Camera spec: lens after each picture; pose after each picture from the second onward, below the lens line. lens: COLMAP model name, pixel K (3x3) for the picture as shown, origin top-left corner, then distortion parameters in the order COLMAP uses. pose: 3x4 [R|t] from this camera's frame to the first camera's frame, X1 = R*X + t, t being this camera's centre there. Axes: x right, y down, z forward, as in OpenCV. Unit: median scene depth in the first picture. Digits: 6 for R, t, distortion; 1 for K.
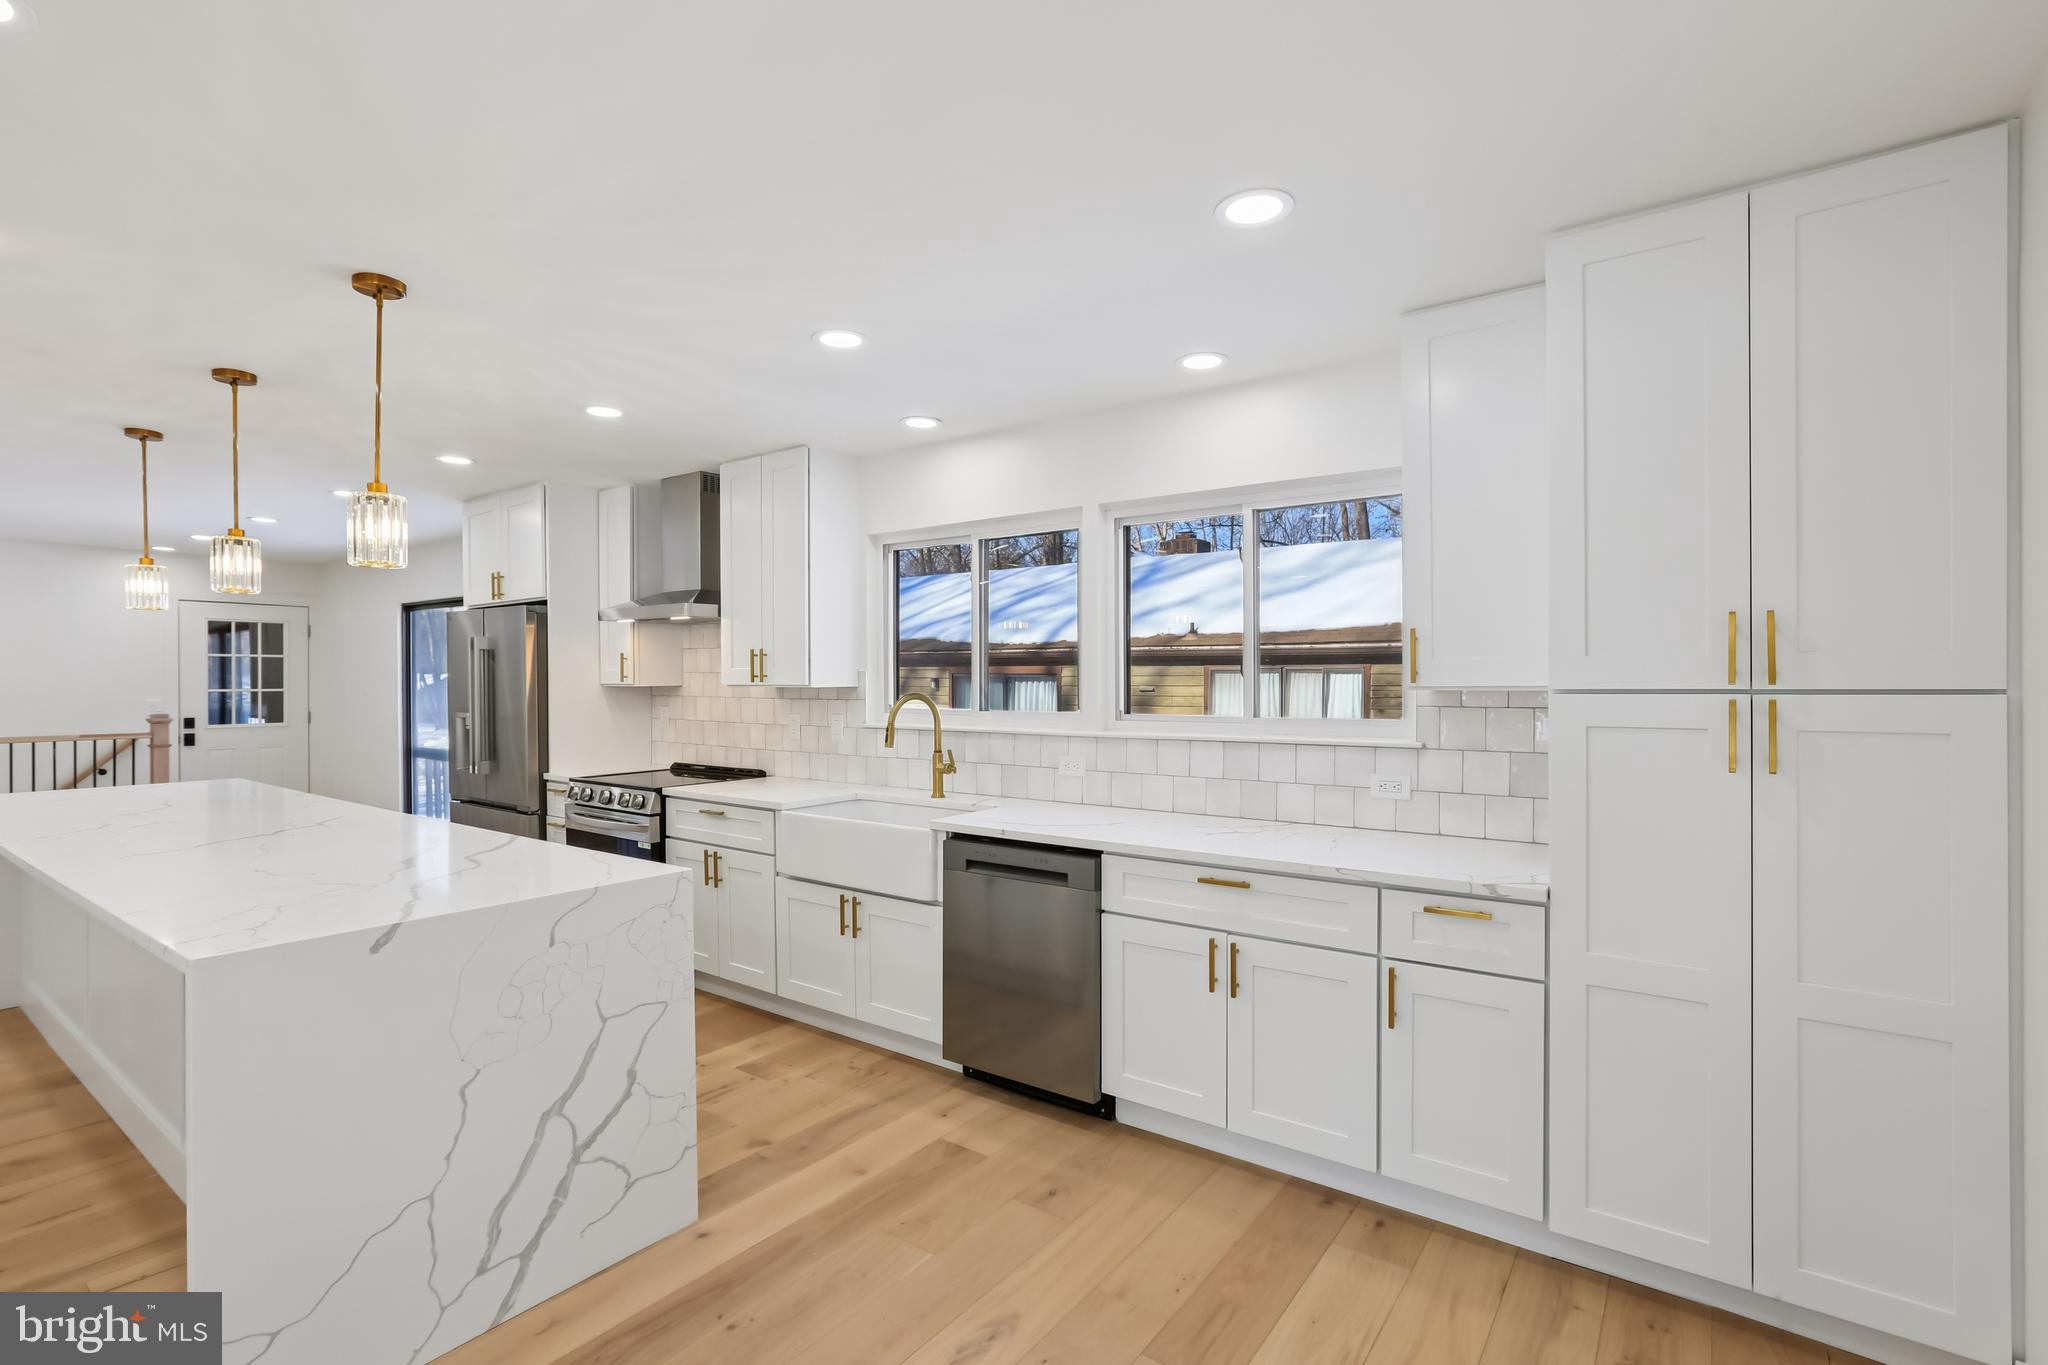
lens RADIAL K [[944.1, 0, 1009.3], [0, 944.1, 679.4], [0, 0, 1]] dist [-0.020381, 0.006261]
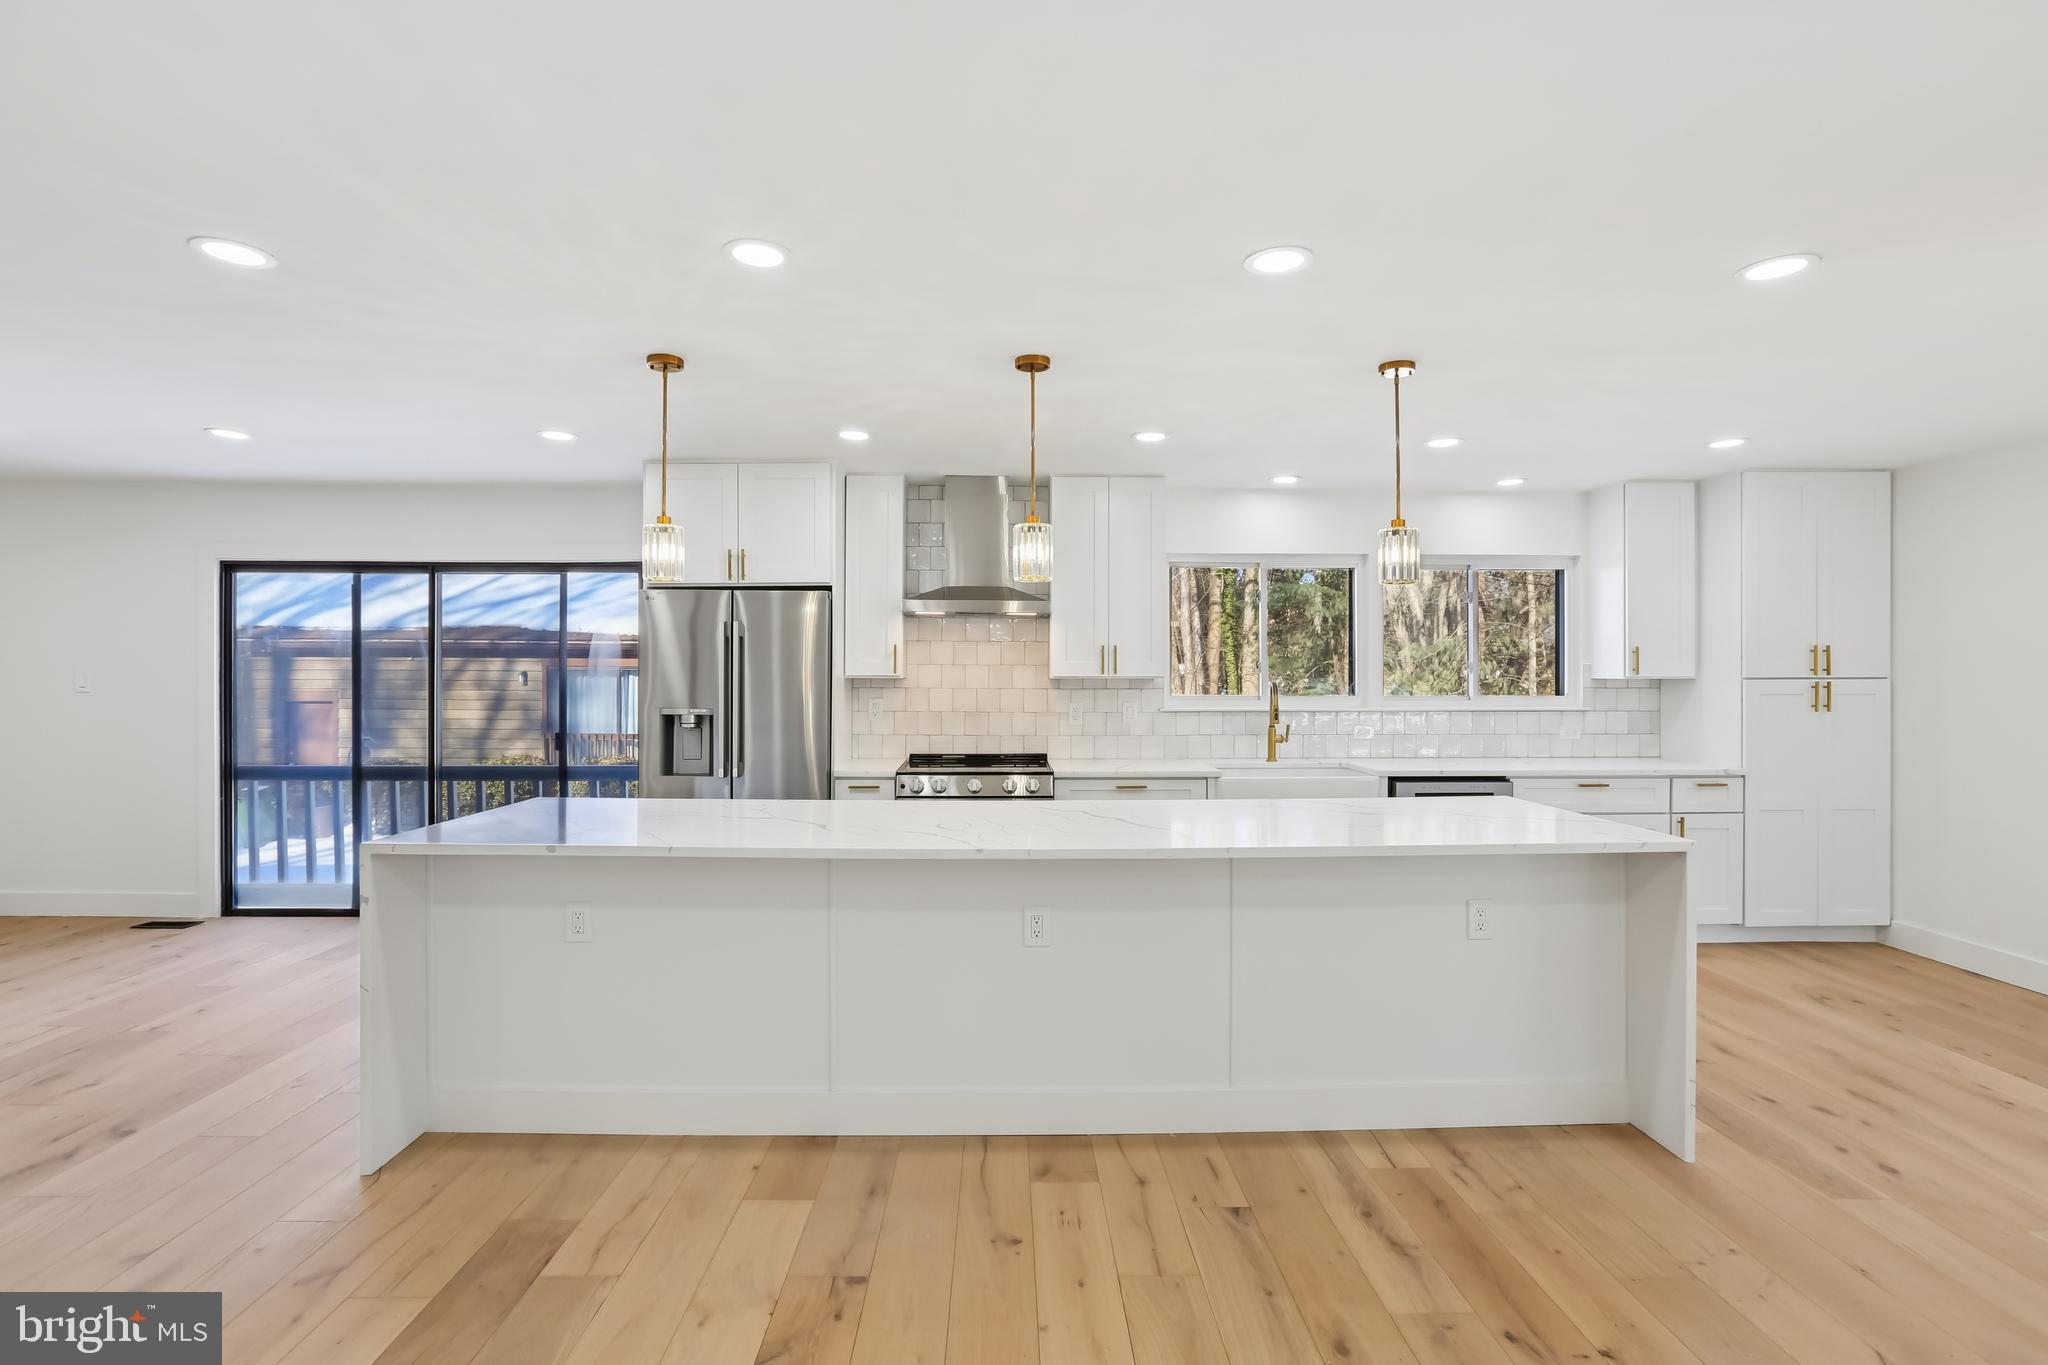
lens RADIAL K [[944.1, 0, 1021.3], [0, 944.1, 672.3], [0, 0, 1]] dist [-0.020381, 0.006261]
pose [[0.791780, 0.004304, 0.610791, -1.140050], [-0.002447, 0.999990, -0.003874, 0.006203], [-0.610801, 0.001573, 0.791782, 0.169046]]
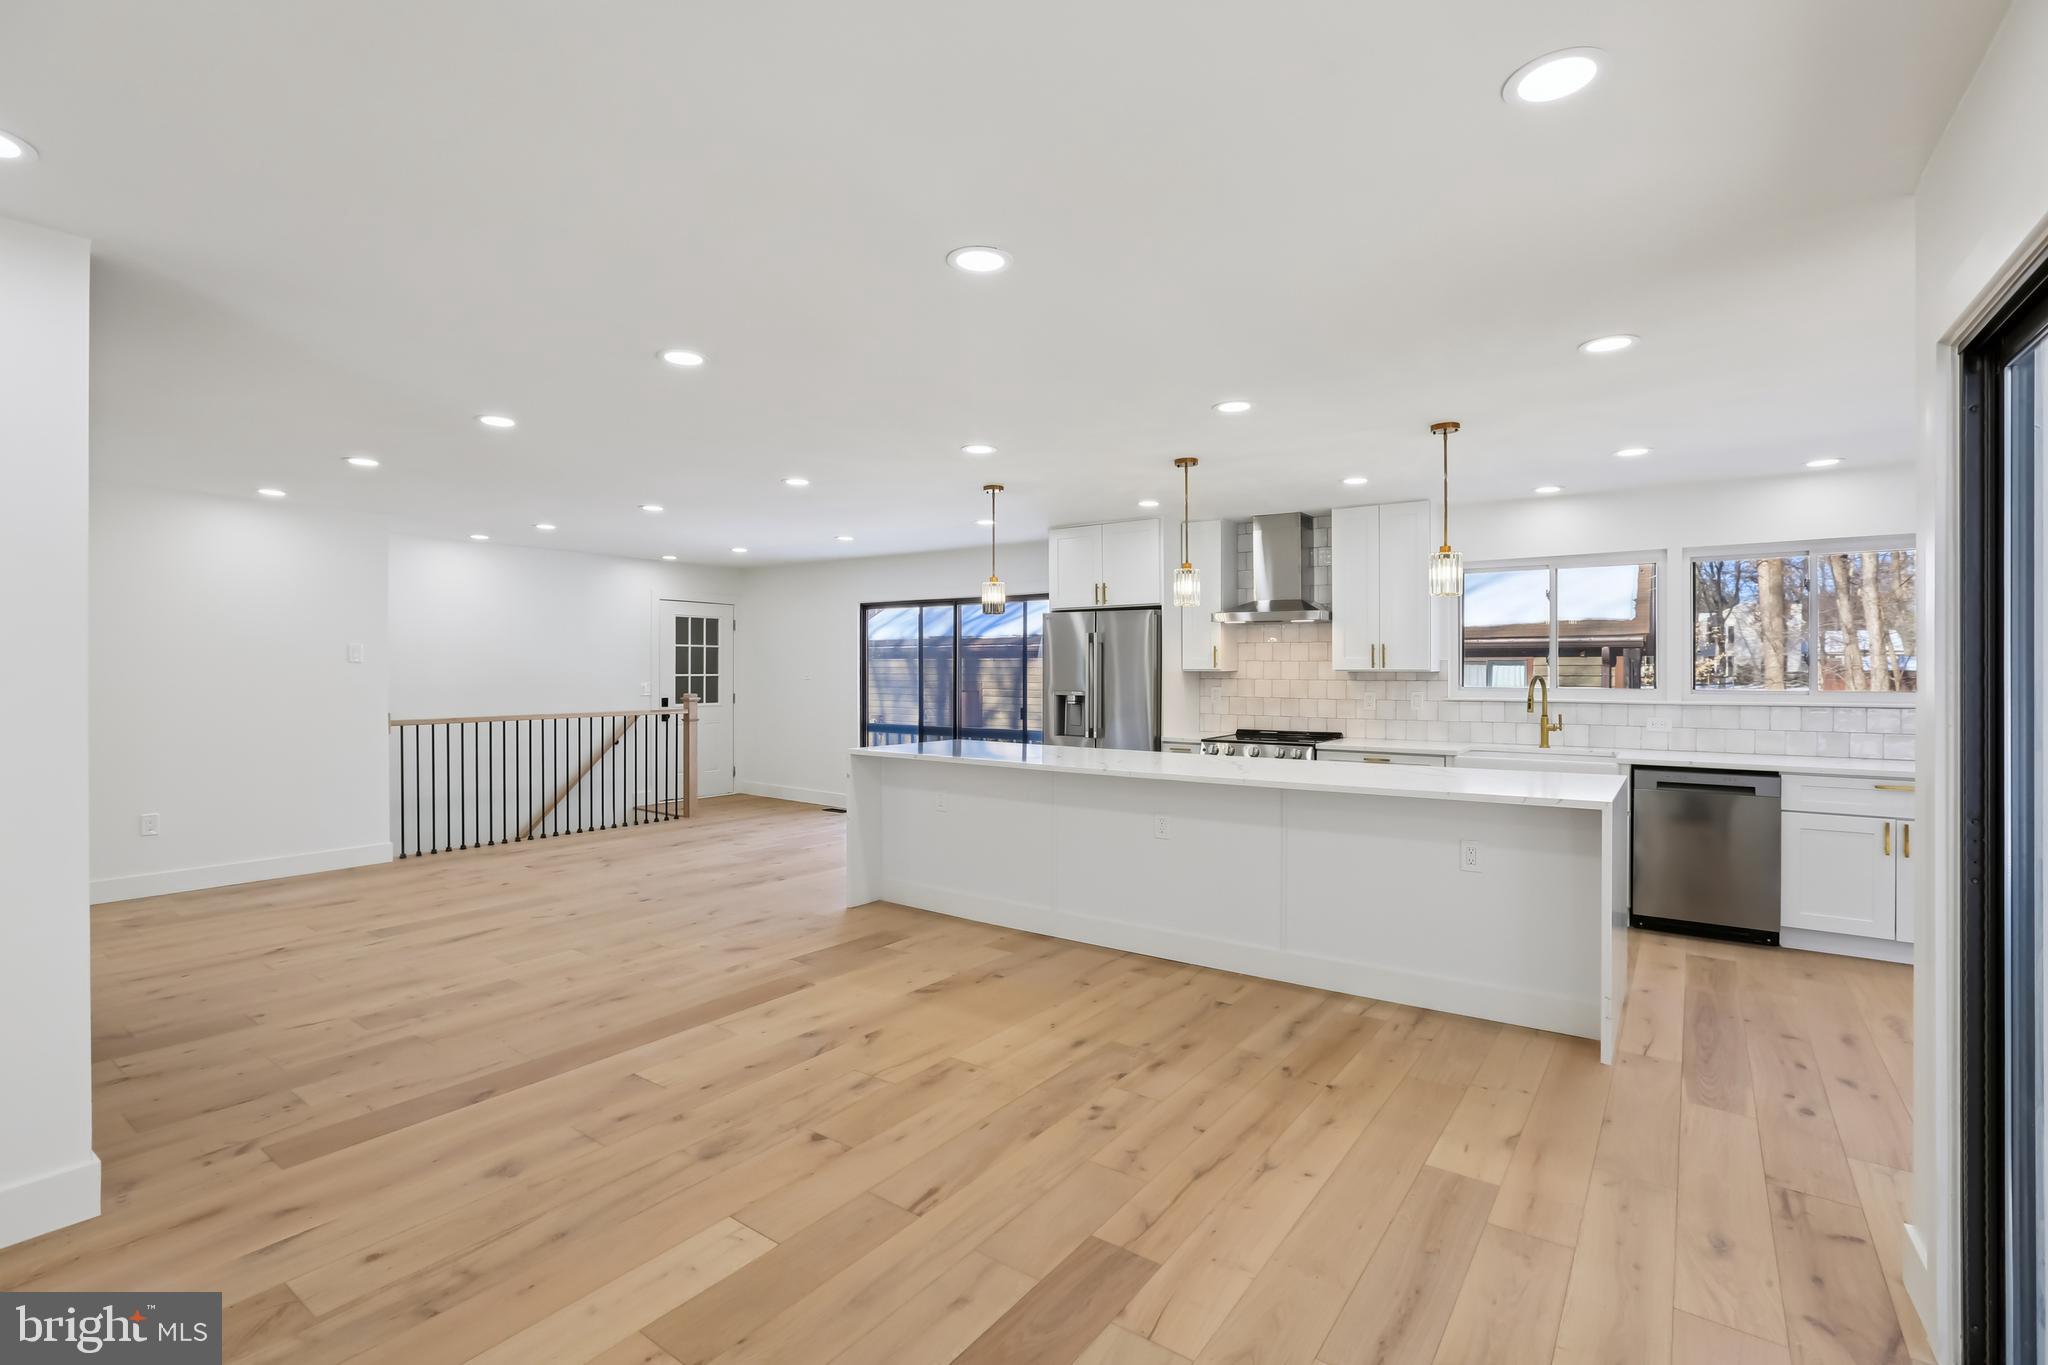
lens RADIAL K [[944.1, 0, 1027.9], [0, 944.1, 662.7], [0, 0, 1]] dist [-0.020381, 0.006261]
pose [[0.999719, 0.003506, 0.023429, -0.881660], [-0.003313, 0.999960, -0.008266, 0.009504], [-0.023457, 0.008186, 0.999691, -0.400170]]
